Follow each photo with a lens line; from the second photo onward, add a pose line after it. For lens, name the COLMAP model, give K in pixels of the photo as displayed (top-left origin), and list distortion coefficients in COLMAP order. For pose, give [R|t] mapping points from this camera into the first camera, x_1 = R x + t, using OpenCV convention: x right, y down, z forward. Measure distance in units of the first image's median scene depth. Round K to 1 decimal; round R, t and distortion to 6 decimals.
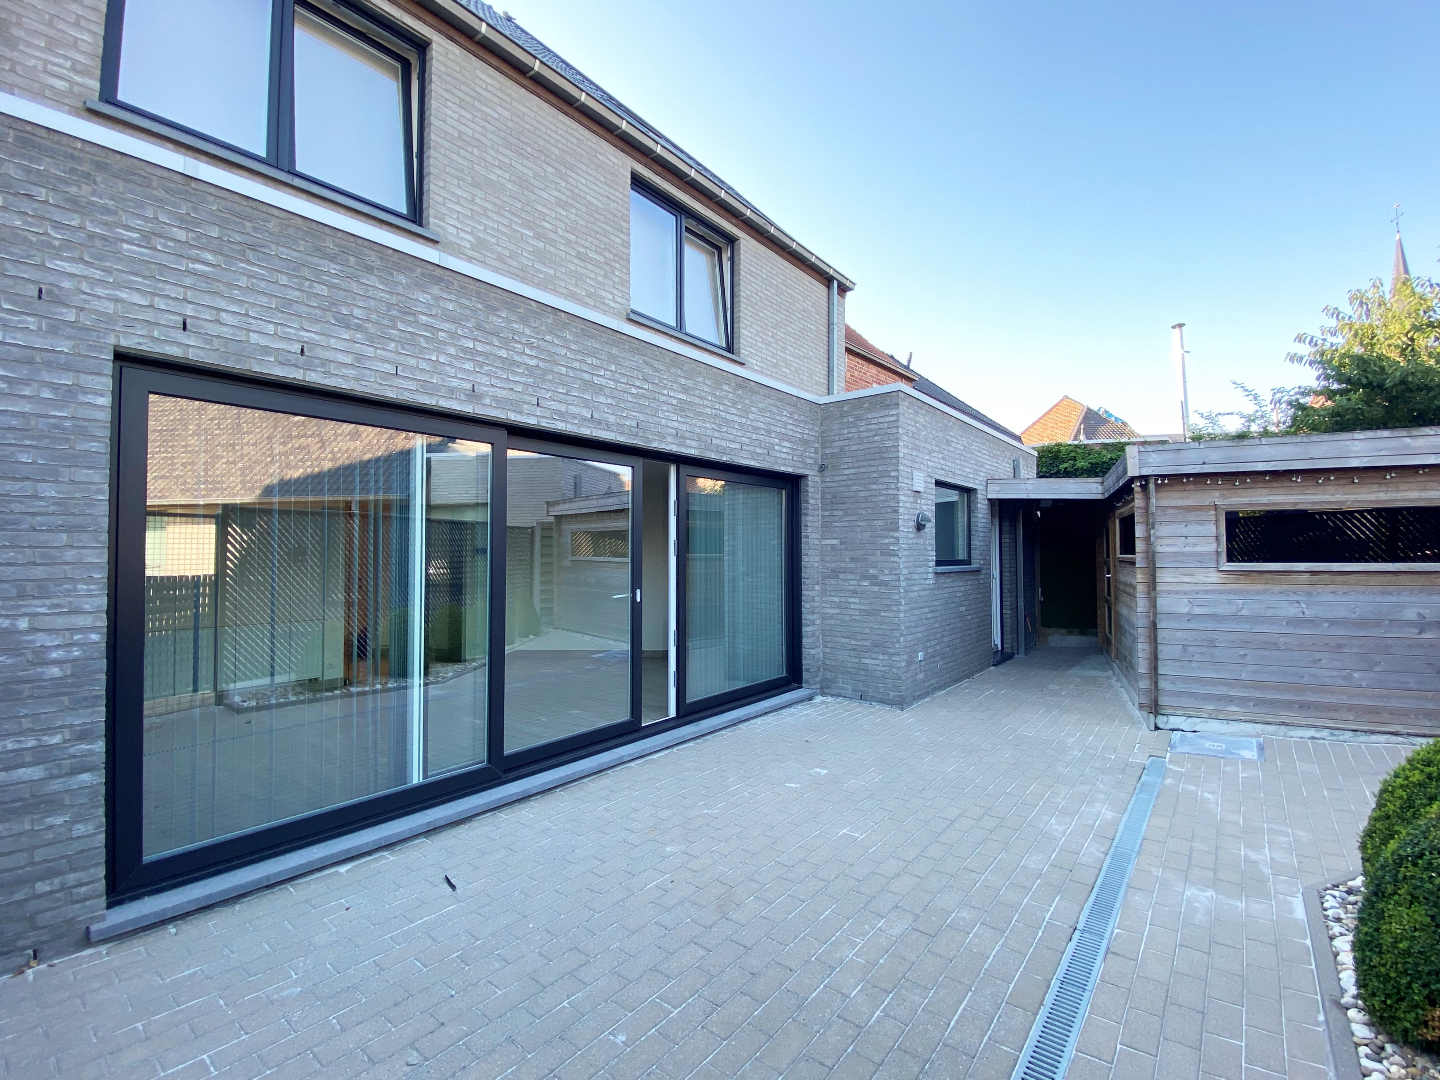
lens RADIAL K [[651.1, 0, 720.0], [0, 651.1, 540.0], [0, 0, 1]] dist [0.072880, -0.050262]
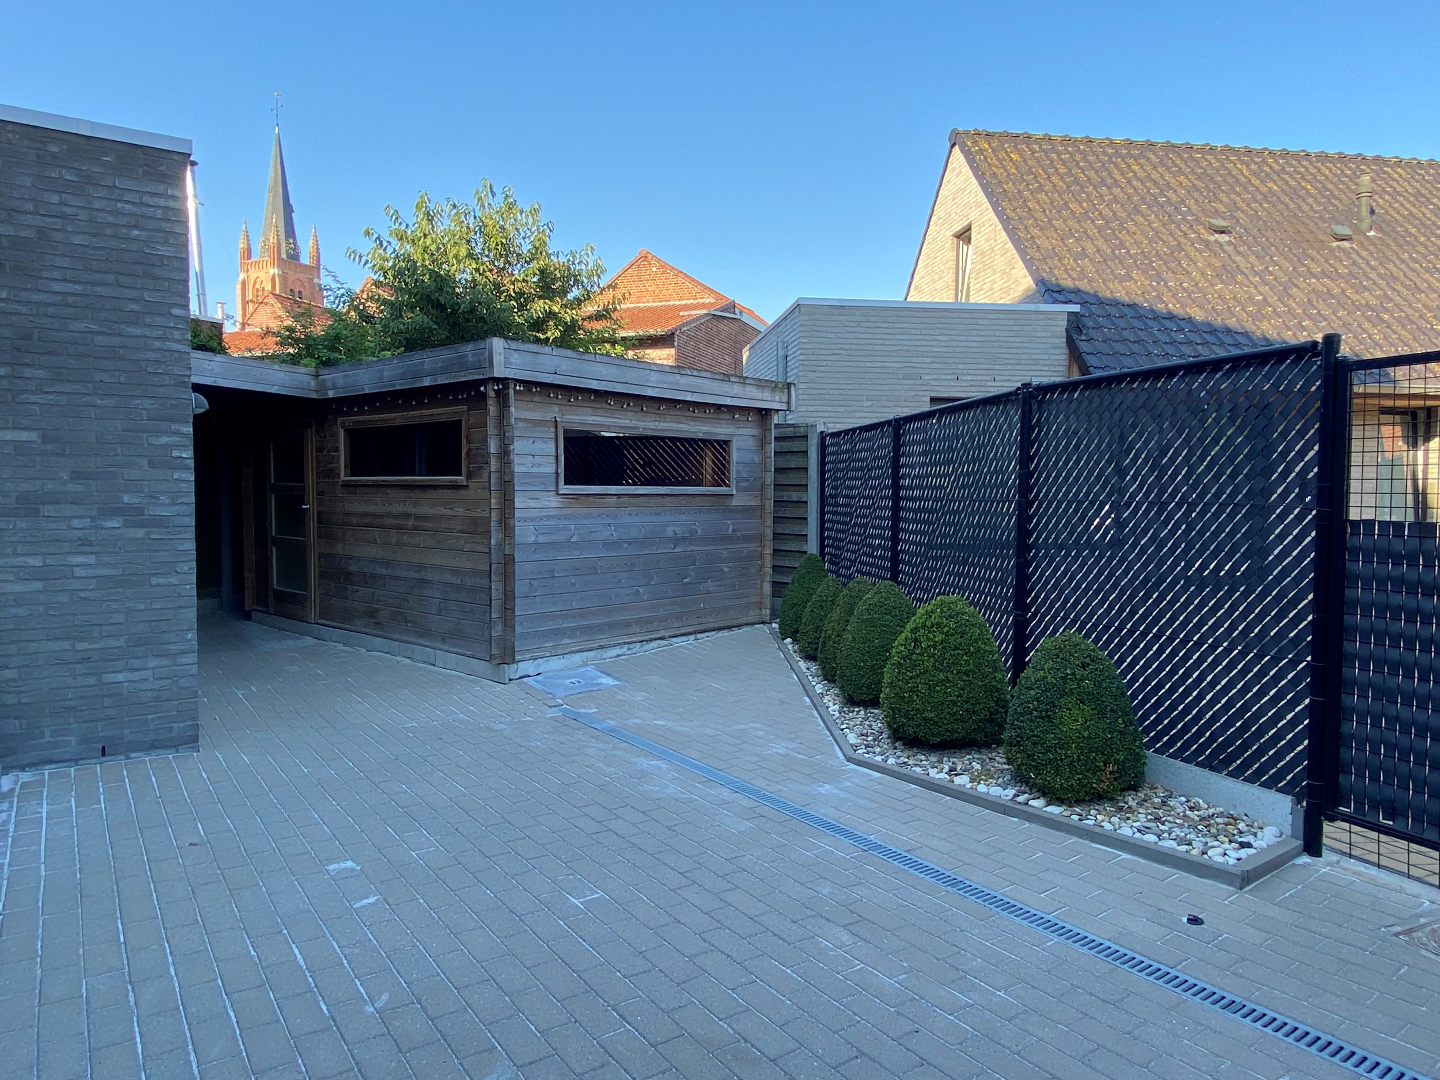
lens RADIAL K [[925.3, 0, 720.0], [0, 925.3, 540.0], [0, 0, 1]] dist [0.093020, -0.082054]
pose [[0.279119, -0.046241, 0.959143, -0.415722], [-0.026954, 0.998069, 0.055961, 0.031804], [-0.959878, -0.041472, 0.277334, 0.435215]]
